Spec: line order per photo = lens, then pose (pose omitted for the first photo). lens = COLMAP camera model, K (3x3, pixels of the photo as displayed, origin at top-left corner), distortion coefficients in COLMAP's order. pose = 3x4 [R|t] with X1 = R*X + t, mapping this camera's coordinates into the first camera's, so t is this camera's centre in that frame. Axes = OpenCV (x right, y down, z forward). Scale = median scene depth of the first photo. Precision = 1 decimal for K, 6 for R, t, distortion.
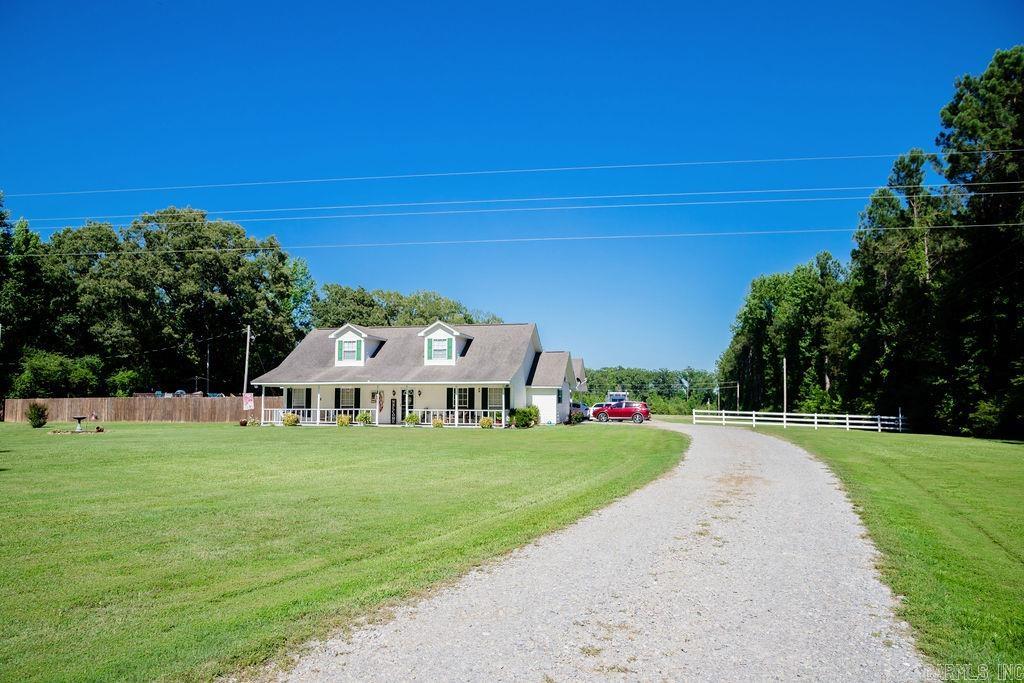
lens RADIAL K [[697.4, 0, 514.6], [0, 697.4, 350.1], [0, 0, 1]] dist [-0.069423, 0.017817]
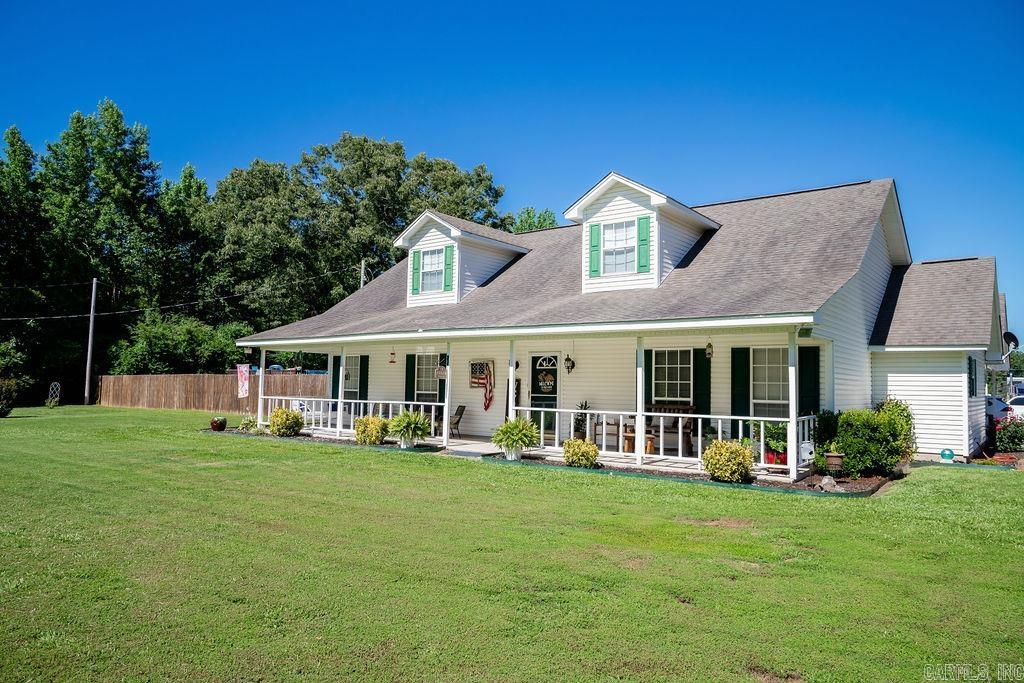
lens RADIAL K [[697.4, 0, 516.6], [0, 697.4, 330.6], [0, 0, 1]] dist [-0.069423, 0.017817]
pose [[0.904556, -0.017387, -0.426001, 0.002620], [0.012774, 0.999825, -0.013684, 0.047088], [0.426164, 0.006936, 0.904619, 0.627182]]
